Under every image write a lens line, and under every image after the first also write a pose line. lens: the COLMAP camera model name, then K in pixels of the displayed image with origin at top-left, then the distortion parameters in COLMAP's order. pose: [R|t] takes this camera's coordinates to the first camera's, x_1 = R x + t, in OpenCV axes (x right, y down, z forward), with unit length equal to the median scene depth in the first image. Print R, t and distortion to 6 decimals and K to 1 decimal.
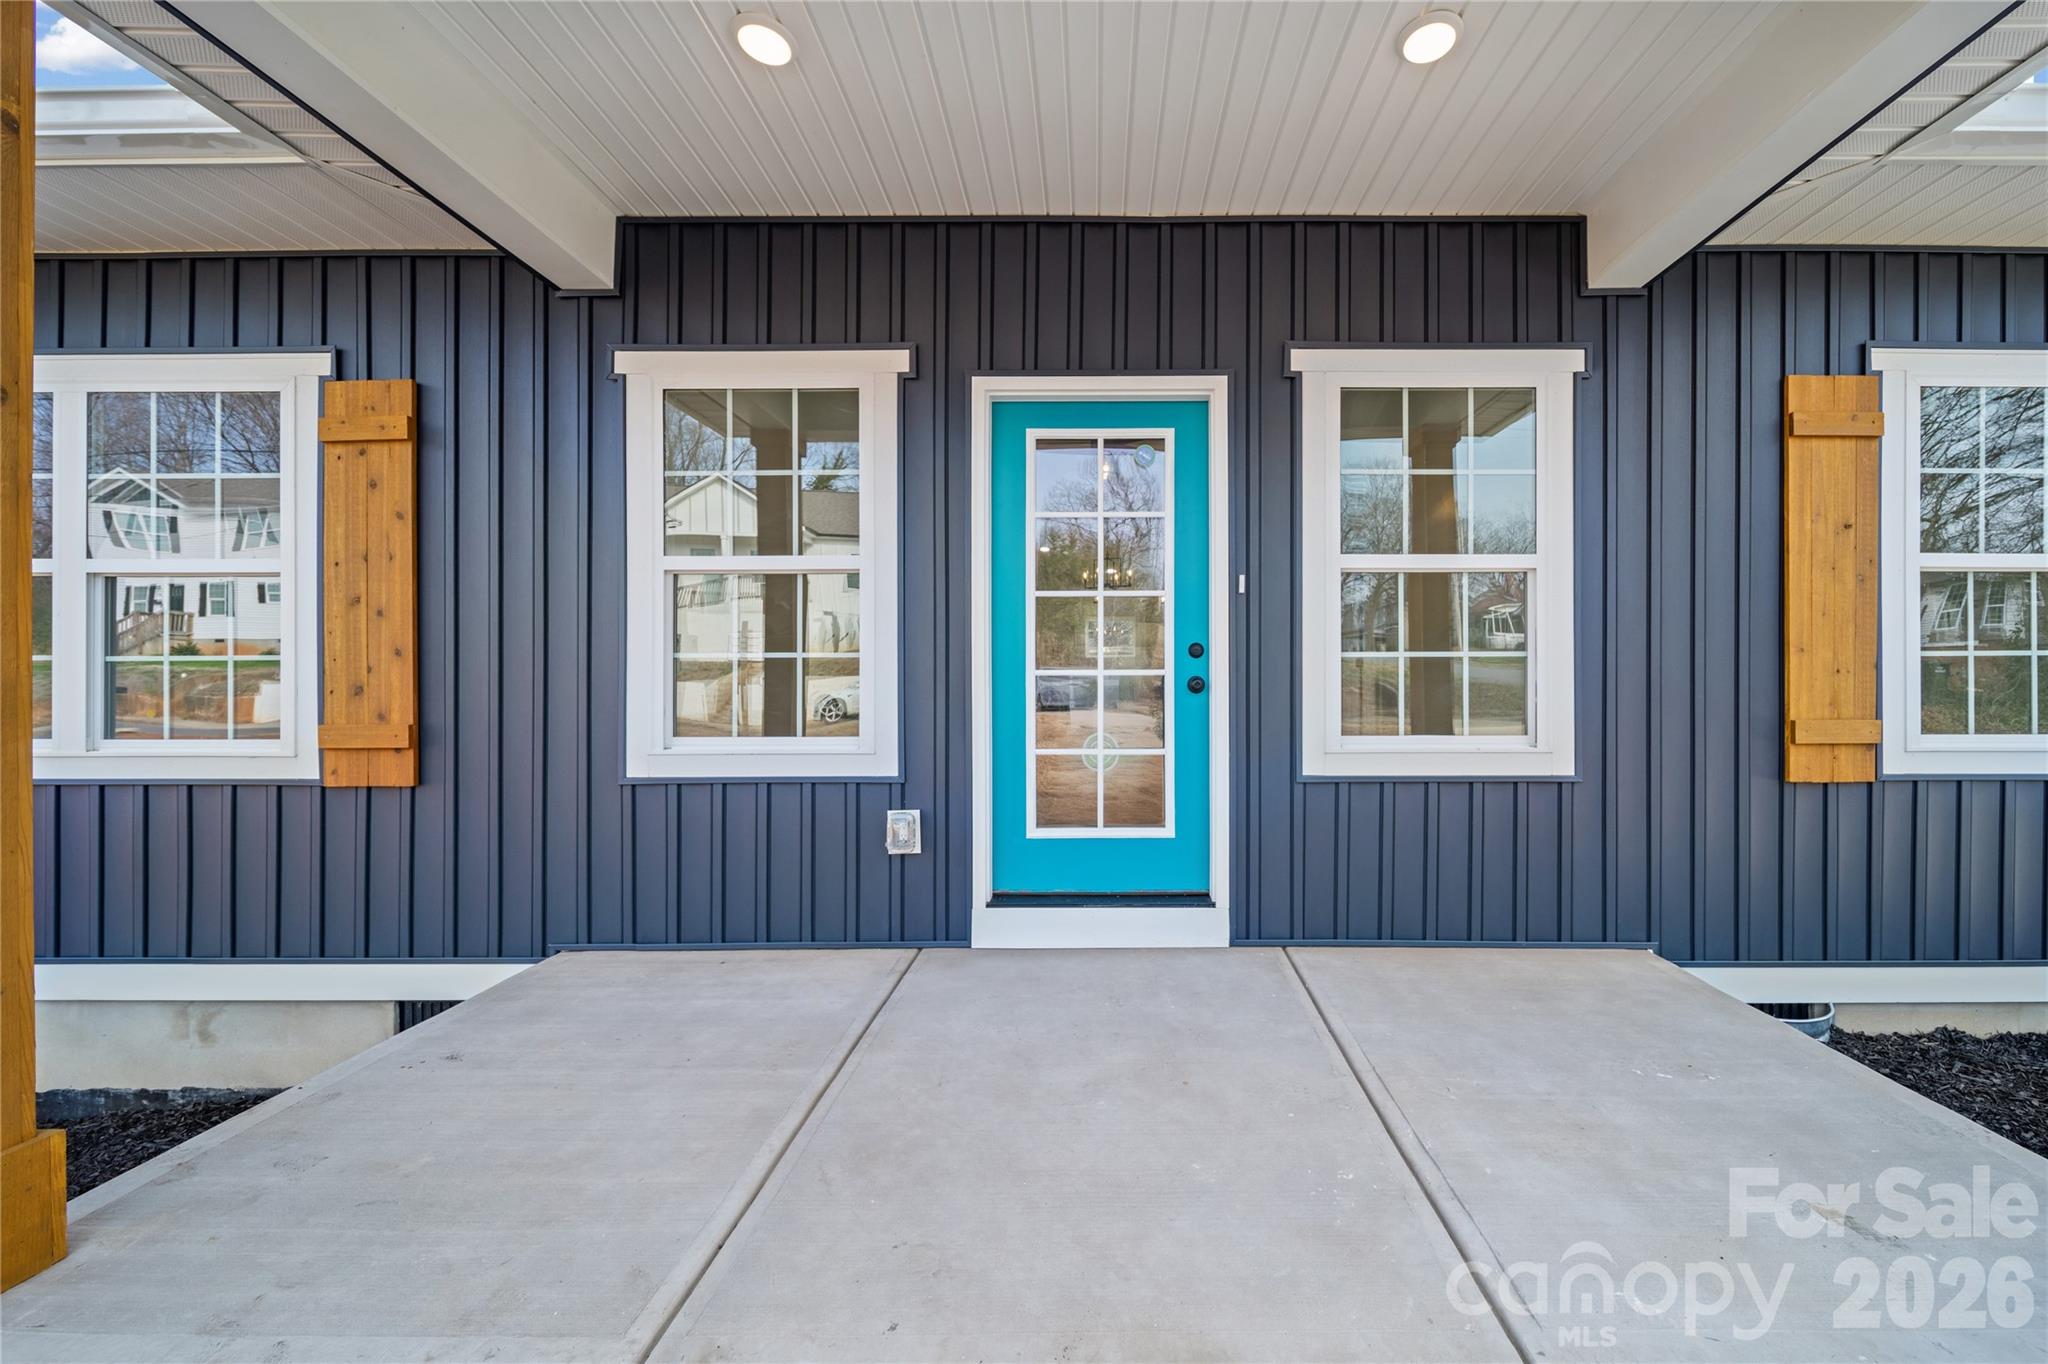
lens RADIAL K [[1576.9, 0, 1024.0], [0, 1576.9, 682.0], [0, 0, 1]] dist [-0.003757, -0.002600]
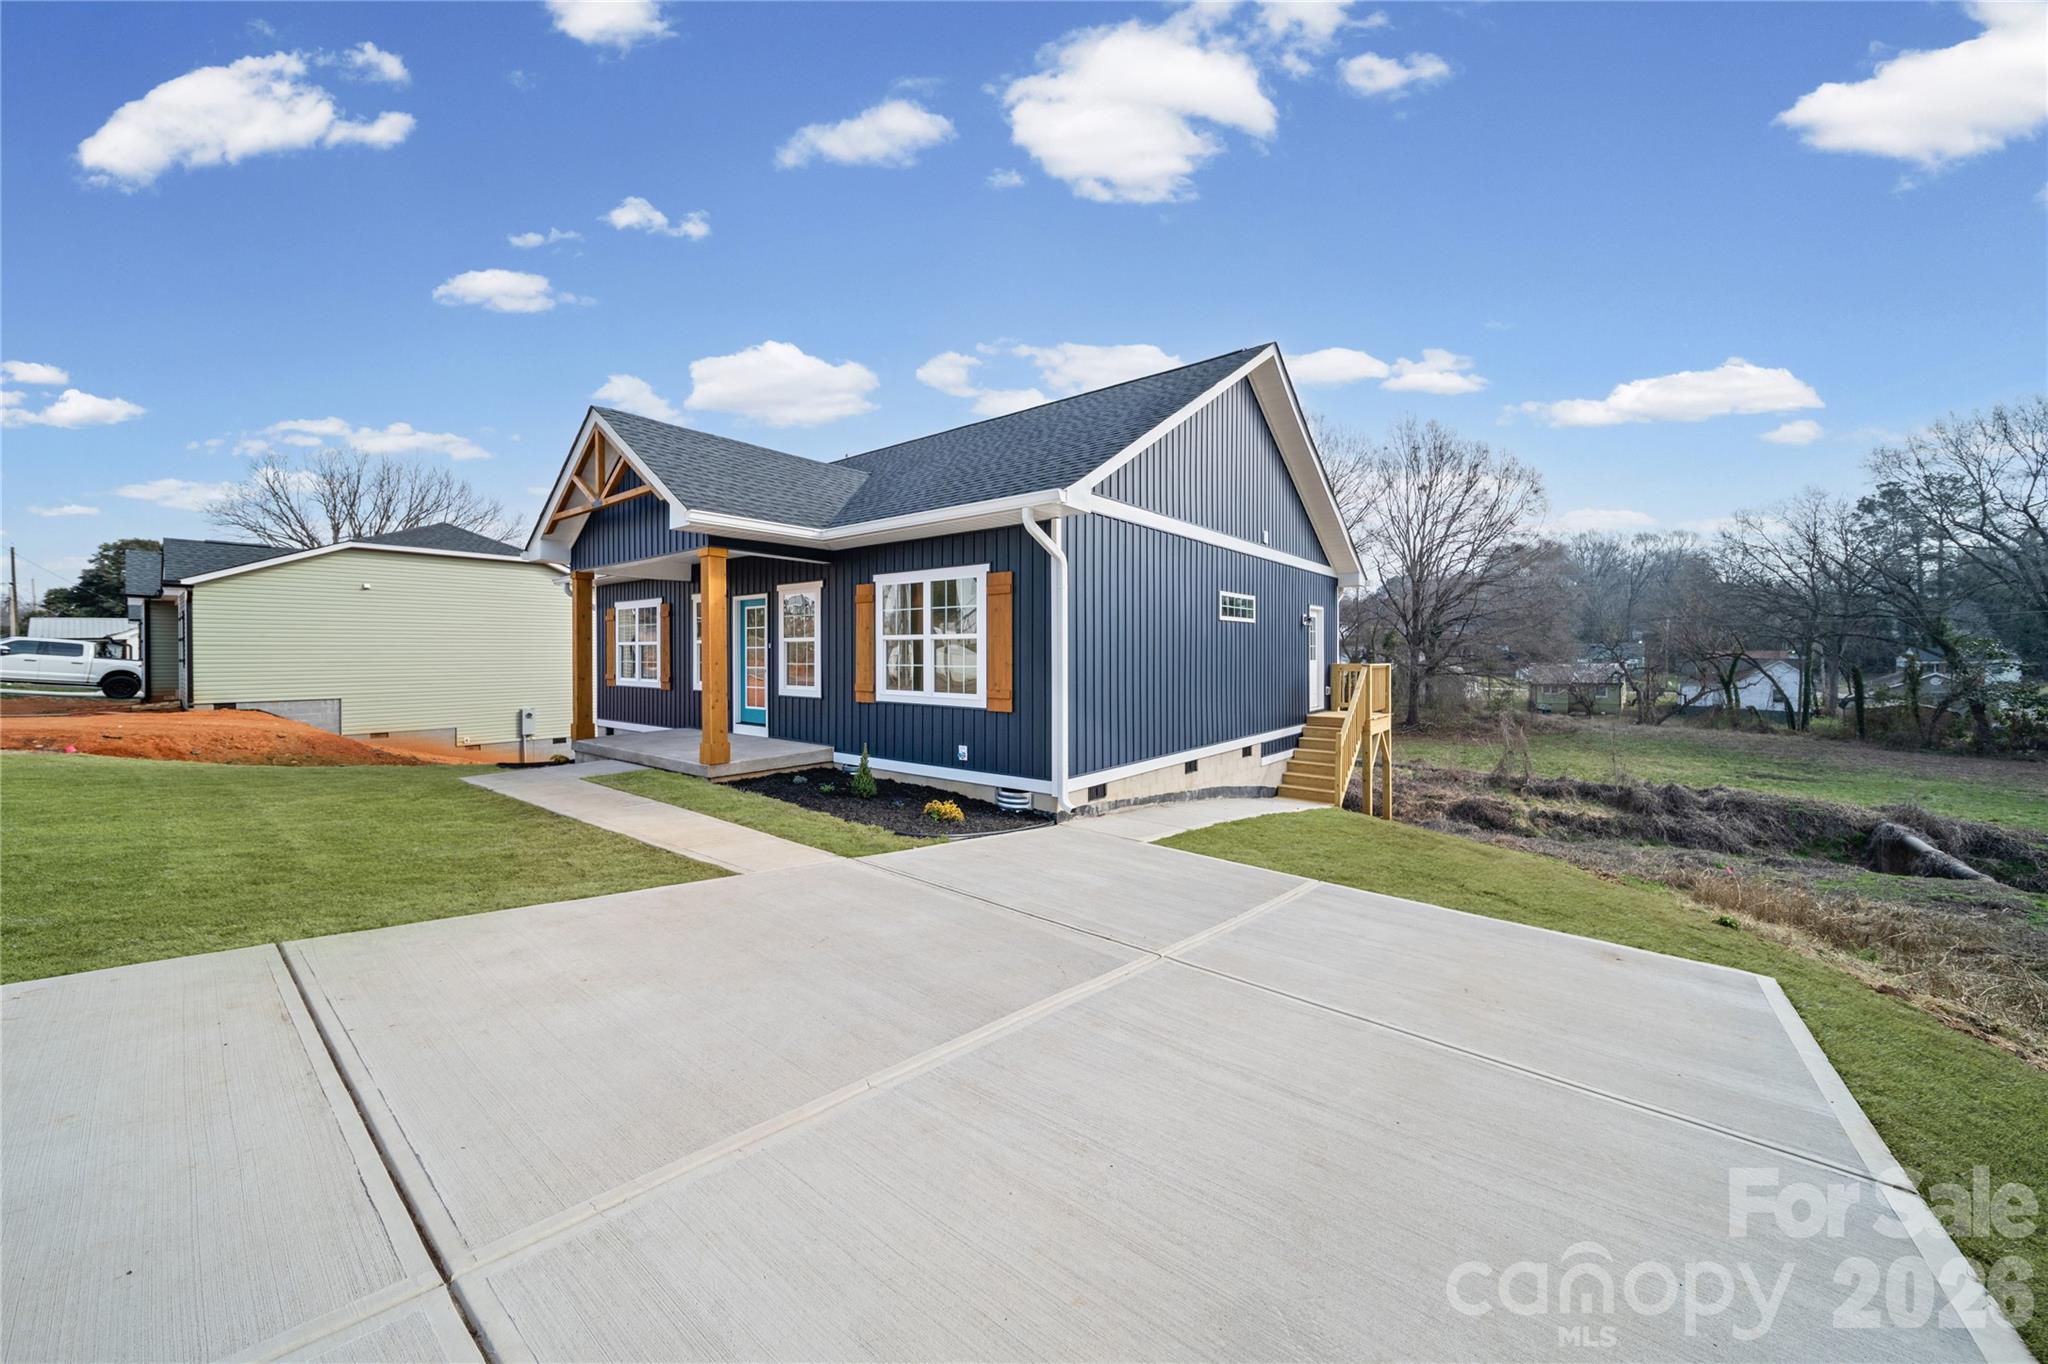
lens RADIAL K [[720.7, 0, 1024.1], [0, 720.7, 679.3], [0, 0, 1]] dist [0.020816, -0.005122]
pose [[0.773870, 0.023305, -0.632915, 1.411582], [-0.026103, 0.999647, 0.004892, -0.003098], [0.632806, 0.012735, 0.774206, 0.000287]]
